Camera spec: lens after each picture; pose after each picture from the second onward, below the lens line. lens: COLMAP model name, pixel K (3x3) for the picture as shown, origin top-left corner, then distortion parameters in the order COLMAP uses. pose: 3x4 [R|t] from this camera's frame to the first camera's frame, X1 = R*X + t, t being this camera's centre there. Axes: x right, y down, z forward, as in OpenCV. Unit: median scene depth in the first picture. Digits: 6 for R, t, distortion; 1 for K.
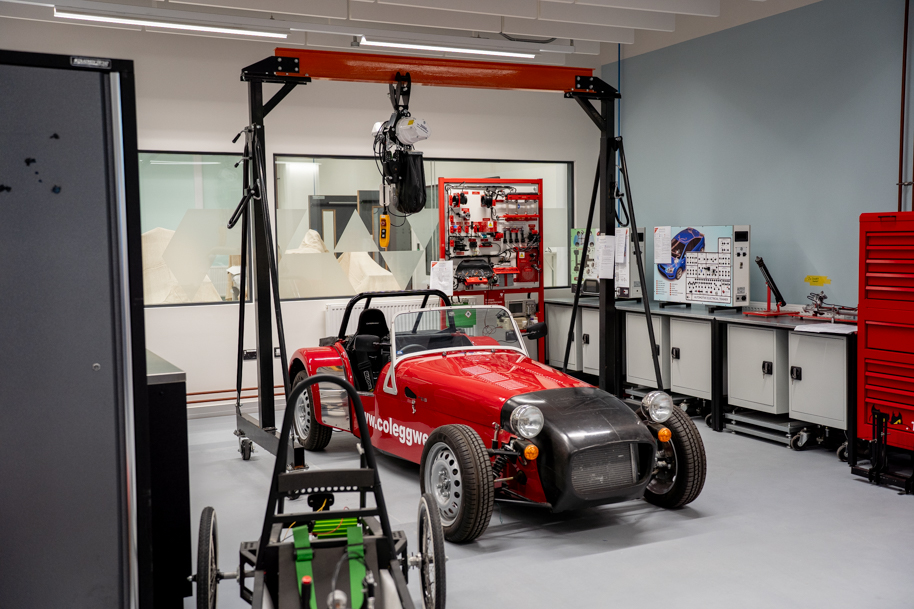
lens RADIAL K [[953.2, 0, 453.8], [0, 953.2, 300.5], [0, 0, 1]] dist [0.115049, 0.000000]
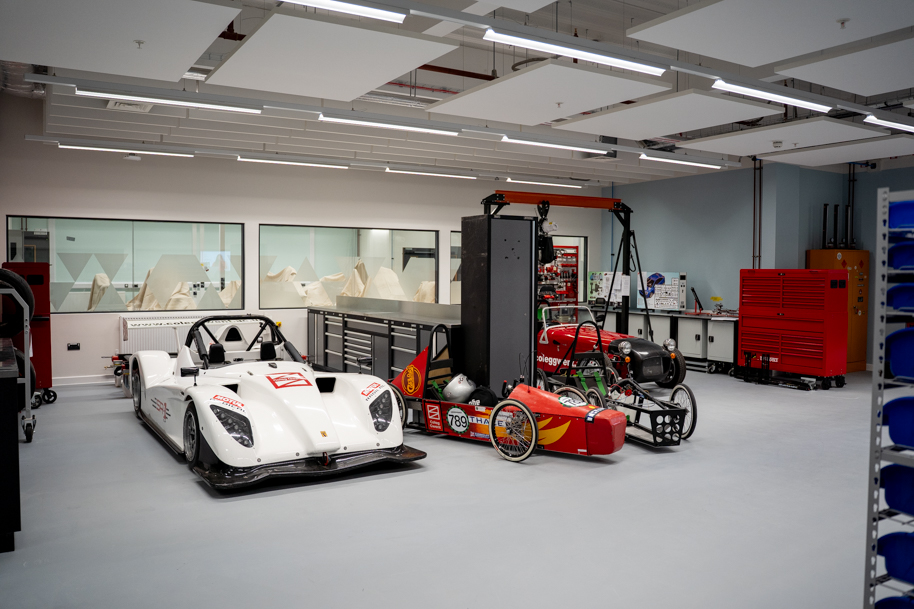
lens RADIAL K [[752.9, 0, 460.0], [0, 752.9, 307.9], [0, 0, 1]] dist [0.000182, 0.000464]
pose [[0.994730, 0.017675, 0.100997, -0.379060], [-0.015393, 0.999609, -0.023322, 0.049397], [-0.101370, 0.021644, 0.994613, -0.638503]]
